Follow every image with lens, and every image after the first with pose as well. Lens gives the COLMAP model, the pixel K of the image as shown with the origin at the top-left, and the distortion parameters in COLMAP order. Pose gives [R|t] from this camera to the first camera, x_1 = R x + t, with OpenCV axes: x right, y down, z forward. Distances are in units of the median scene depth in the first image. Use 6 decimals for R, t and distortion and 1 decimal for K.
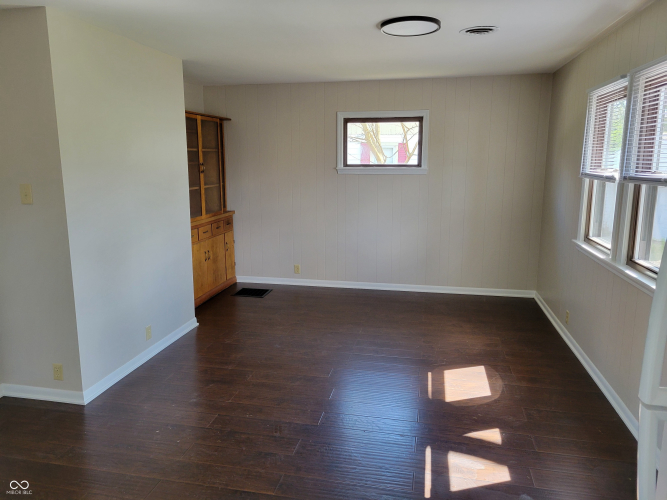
lens RADIAL K [[497.9, 0, 328.0], [0, 497.9, 247.6], [0, 0, 1]] dist [0.045767, -0.010074]
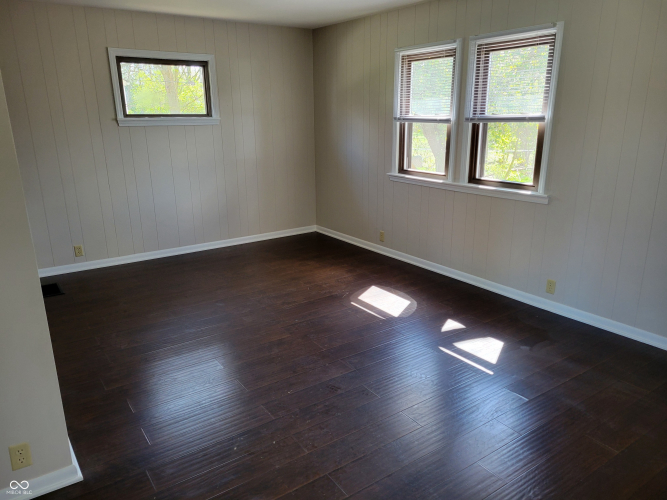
lens RADIAL K [[497.9, 0, 329.6], [0, 497.9, 249.4], [0, 0, 1]] dist [0.045767, -0.010074]
pose [[0.682145, -0.201498, 0.702906, -0.466380], [0.139114, 0.979488, 0.145779, -0.026490], [-0.717862, -0.001658, 0.696183, 0.216183]]
